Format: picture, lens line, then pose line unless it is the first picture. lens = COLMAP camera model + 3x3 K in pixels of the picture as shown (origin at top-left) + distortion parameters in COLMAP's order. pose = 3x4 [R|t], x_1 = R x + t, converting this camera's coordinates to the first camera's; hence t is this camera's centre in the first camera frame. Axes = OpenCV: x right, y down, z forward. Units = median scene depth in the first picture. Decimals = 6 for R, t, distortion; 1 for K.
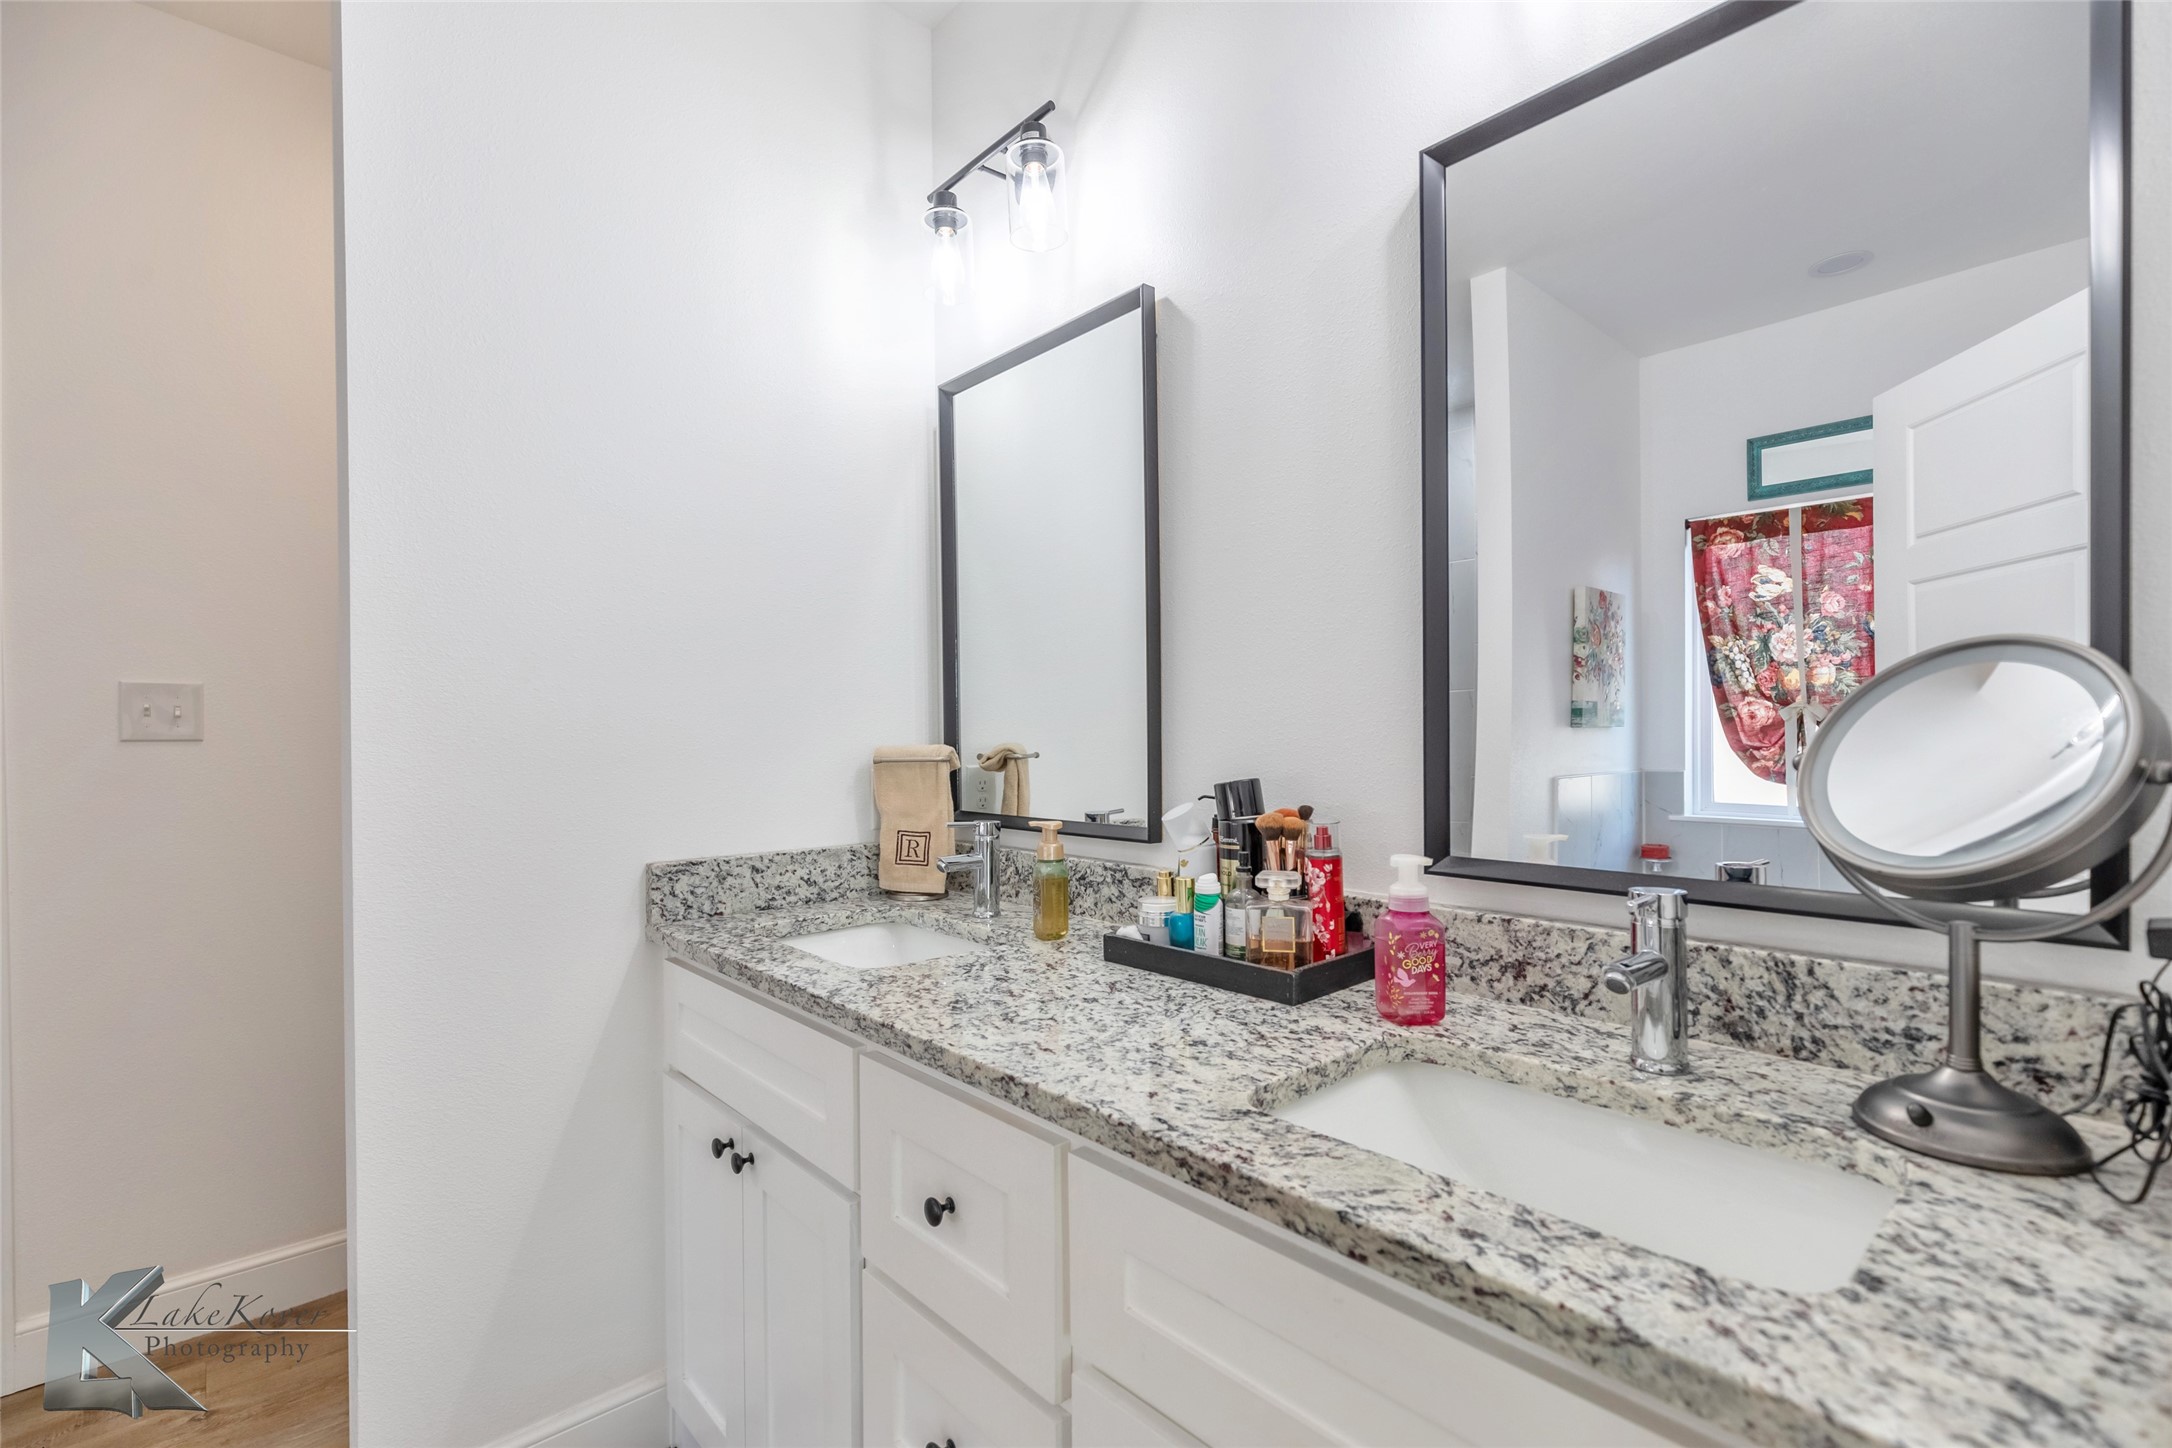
lens RADIAL K [[972.8, 0, 1078.2], [0, 972.8, 730.7], [0, 0, 1]] dist [0.008015, -0.001357]
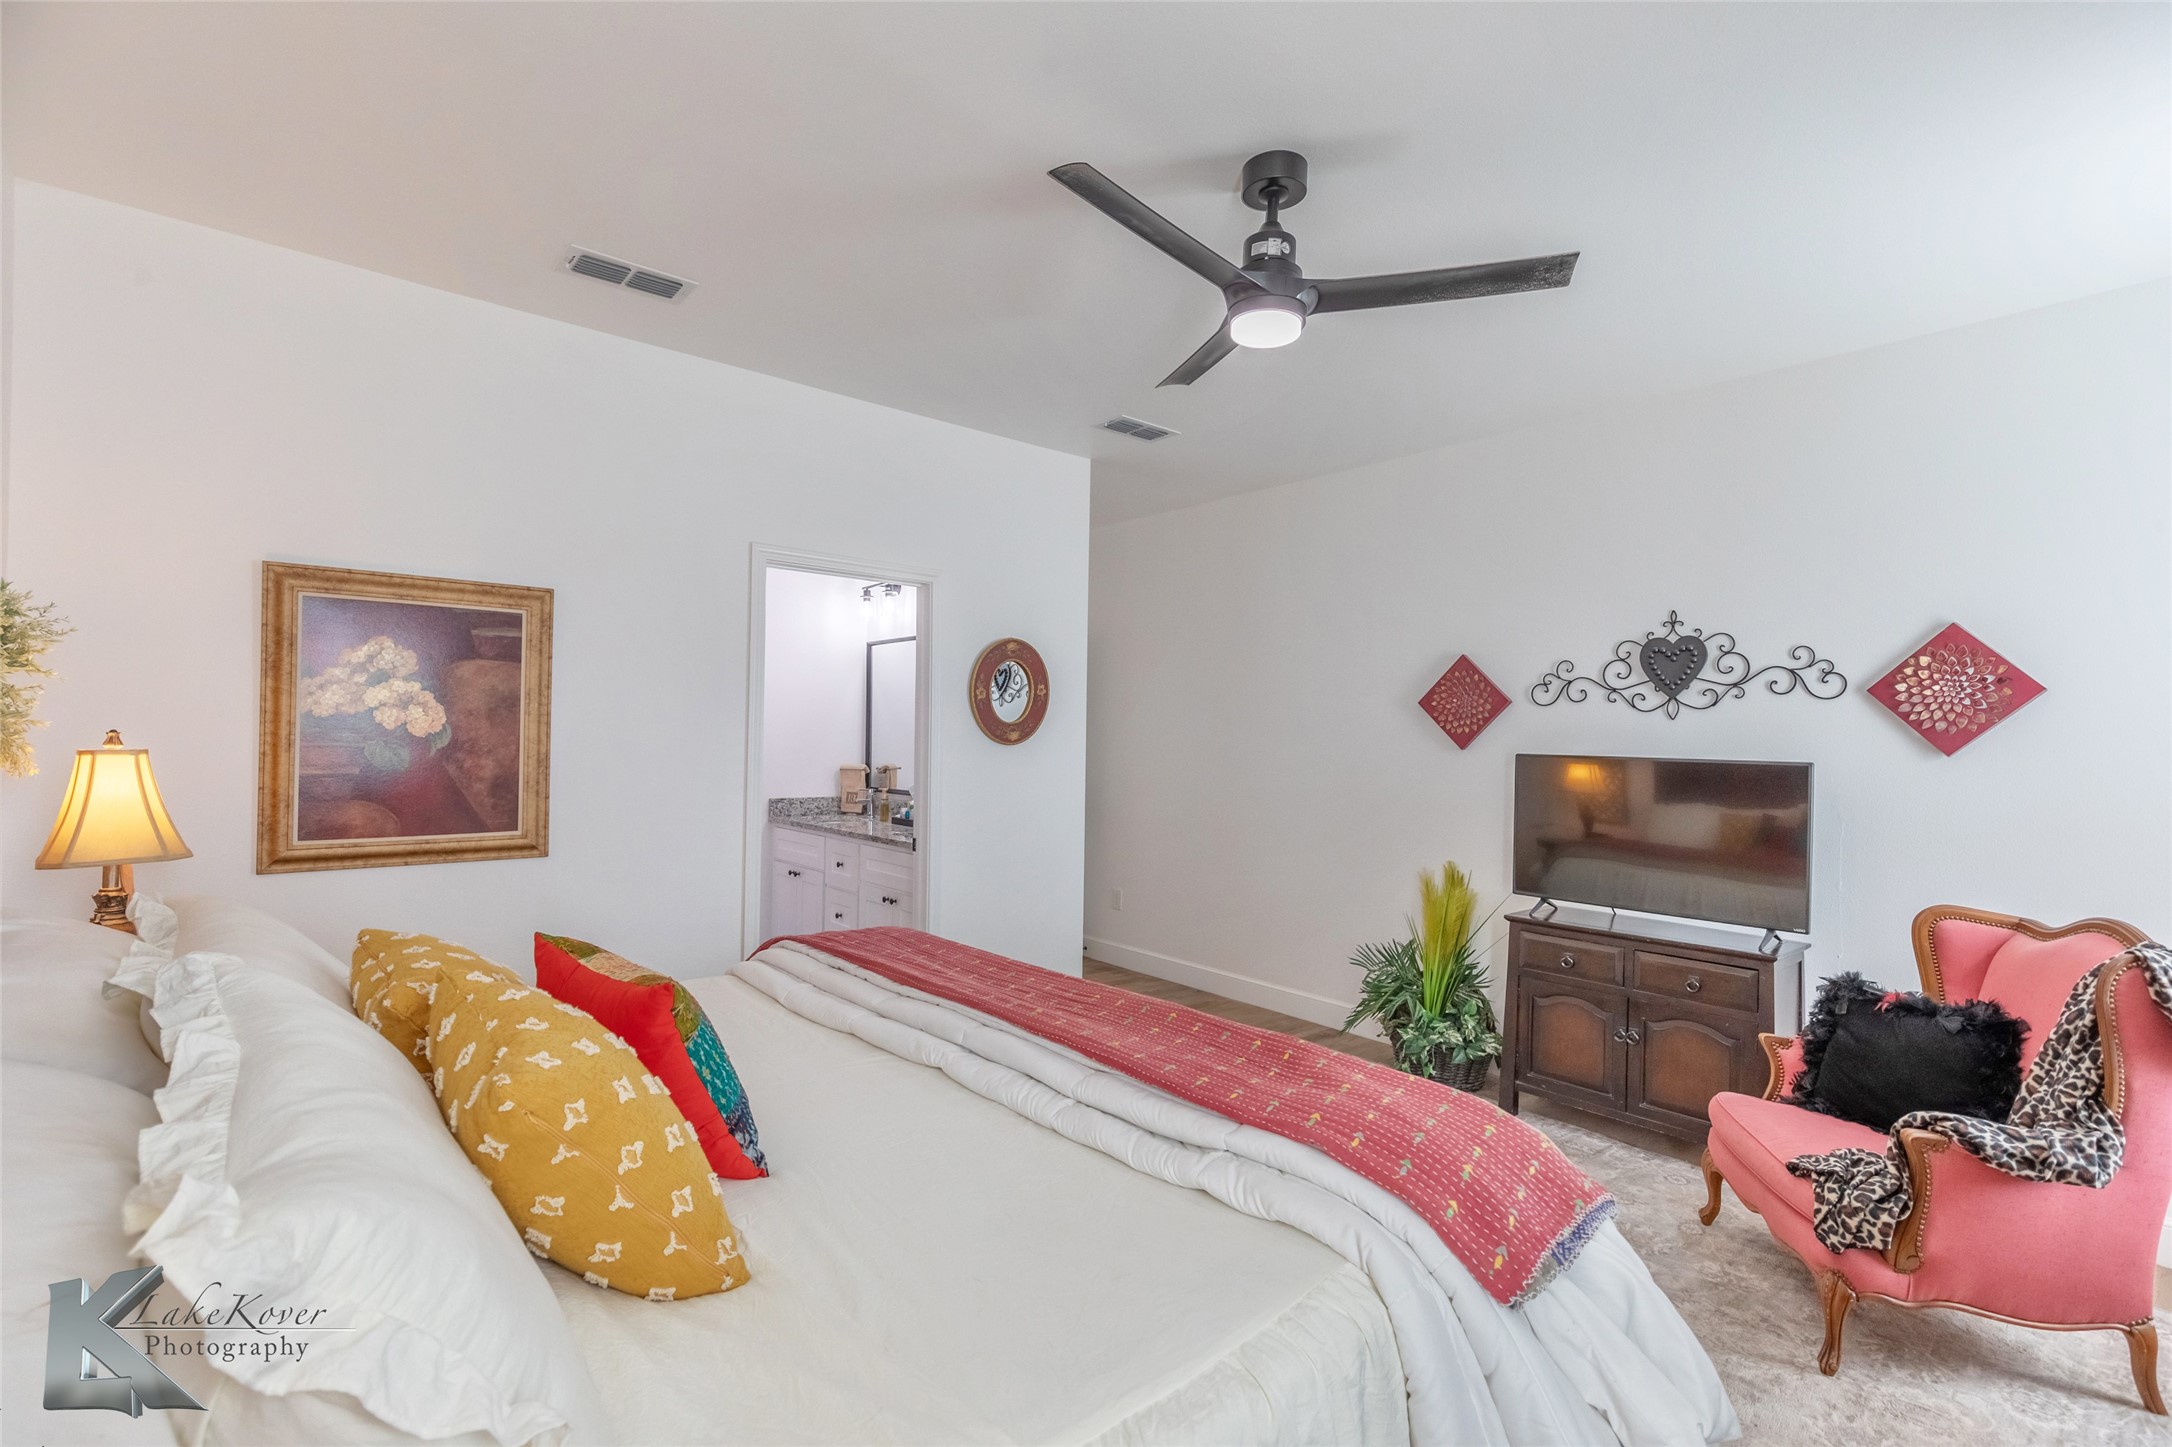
lens RADIAL K [[972.8, 0, 1078.2], [0, 972.8, 730.2], [0, 0, 1]] dist [0.008015, -0.001357]
pose [[0.999243, 0.028651, -0.026319, 0.709763], [-0.028786, 0.999574, -0.004767, -0.114248], [0.026171, 0.005521, 0.999642, -2.353563]]
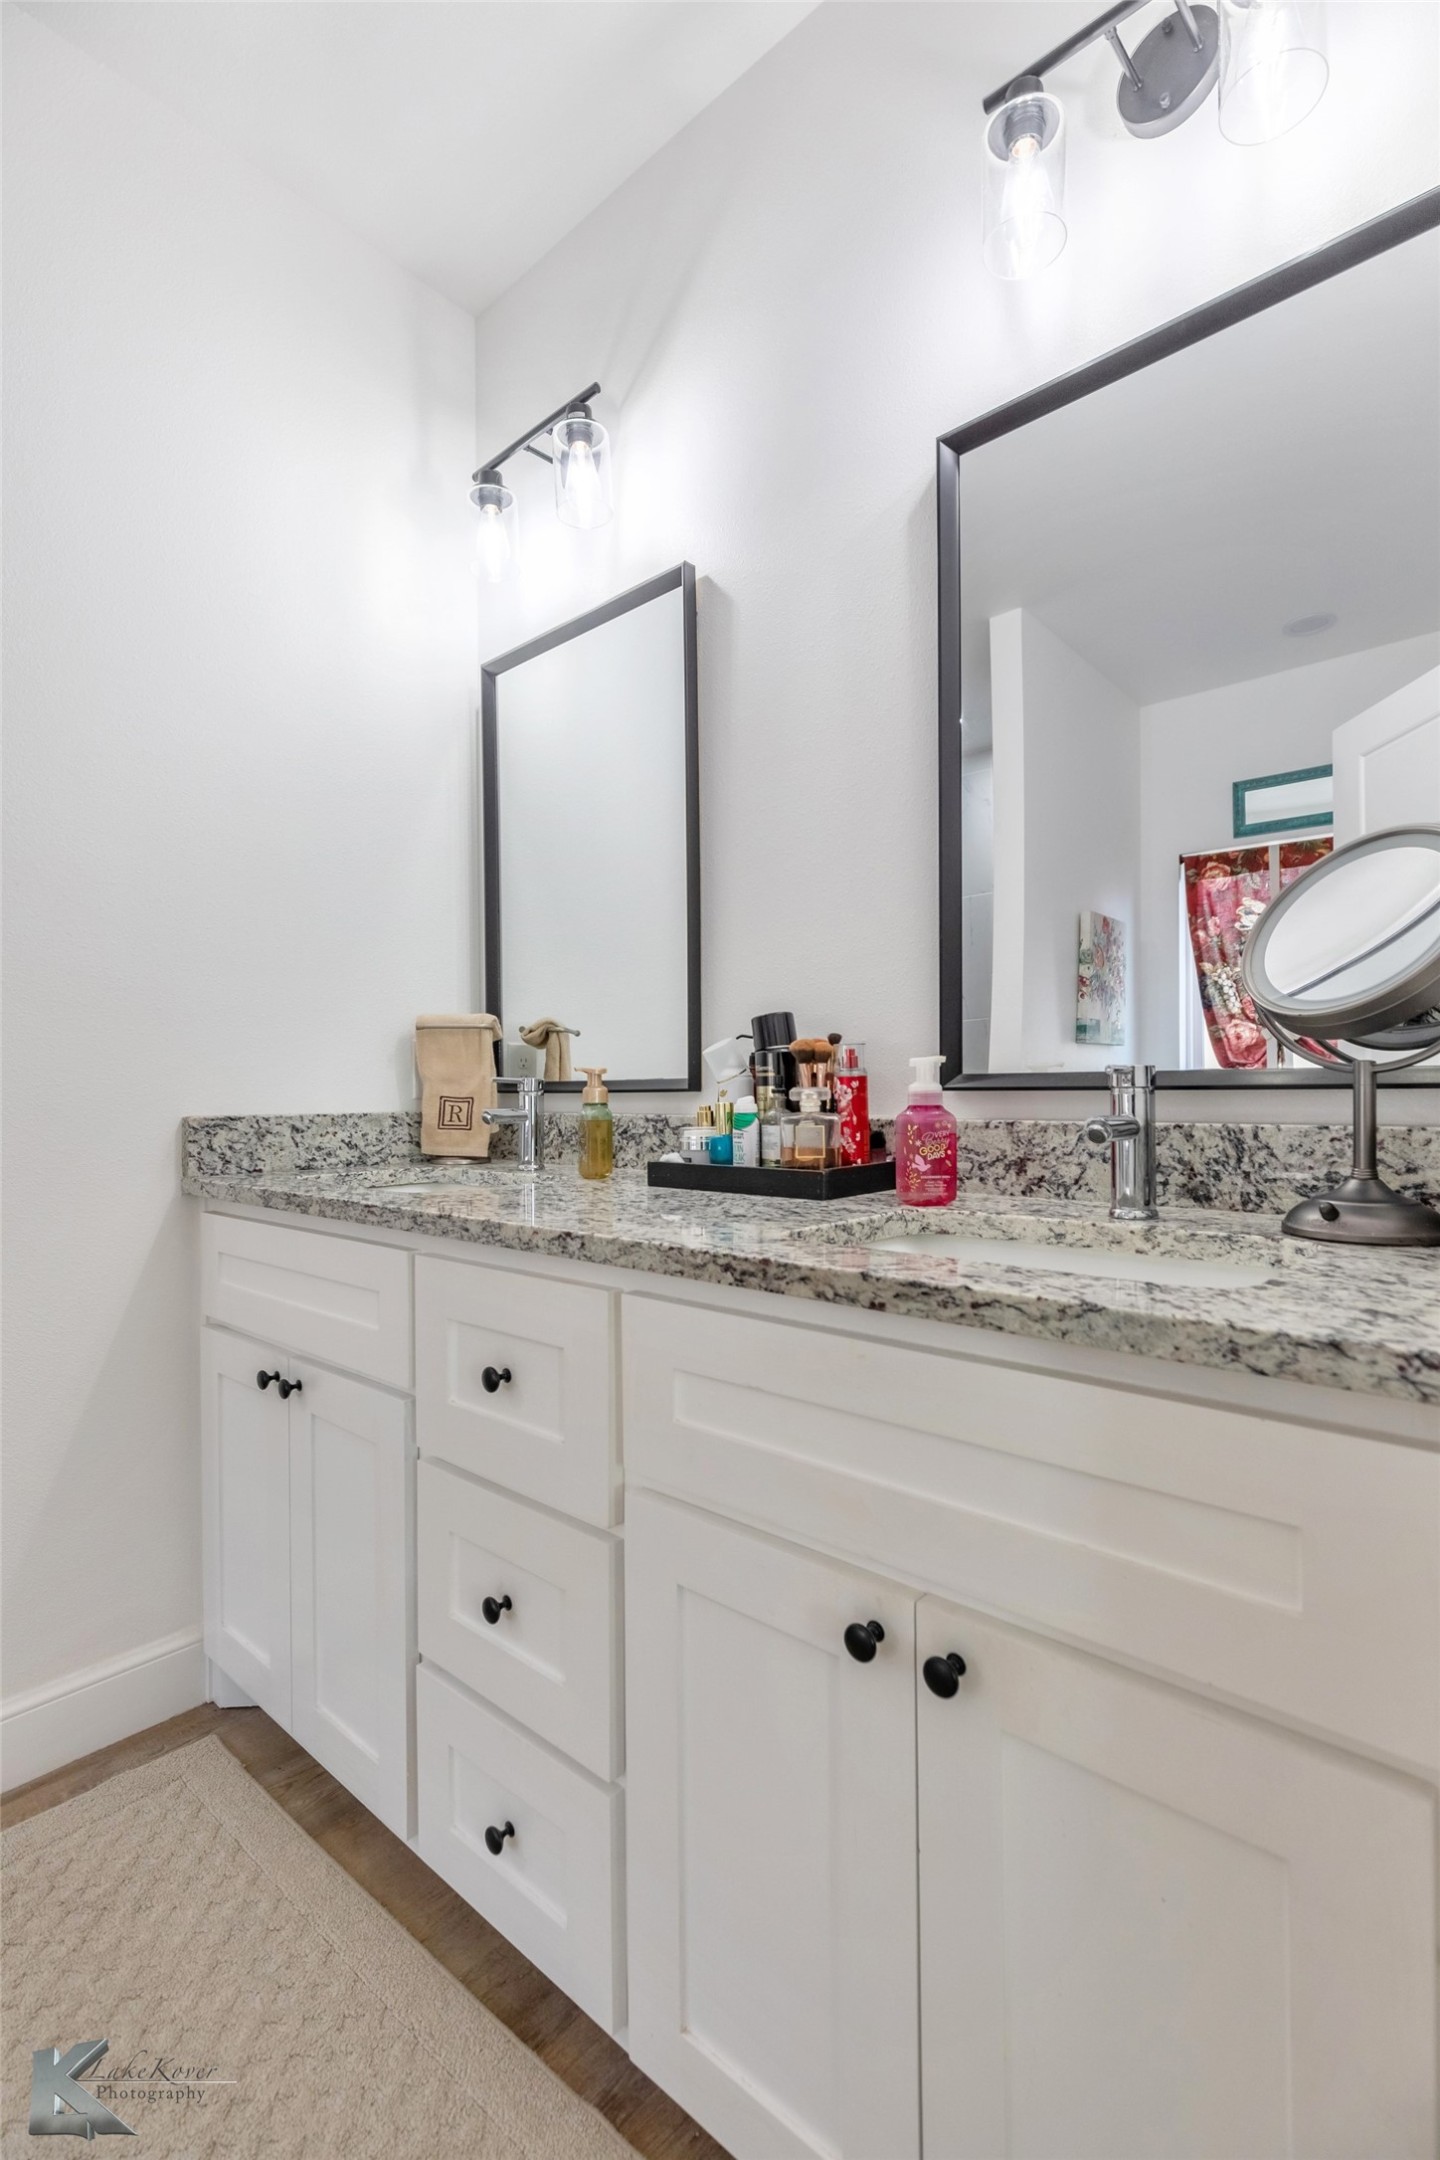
lens RADIAL K [[982.9, 0, 720.0], [0, 982.9, 1080.0], [0, 0, 1]] dist [0.010103, -0.000691]
pose [[0.993581, 0.002861, 0.113089, -0.013756], [-0.002077, 0.999973, -0.007050, 0.106099], [-0.113106, 0.006770, 0.993560, -0.059189]]
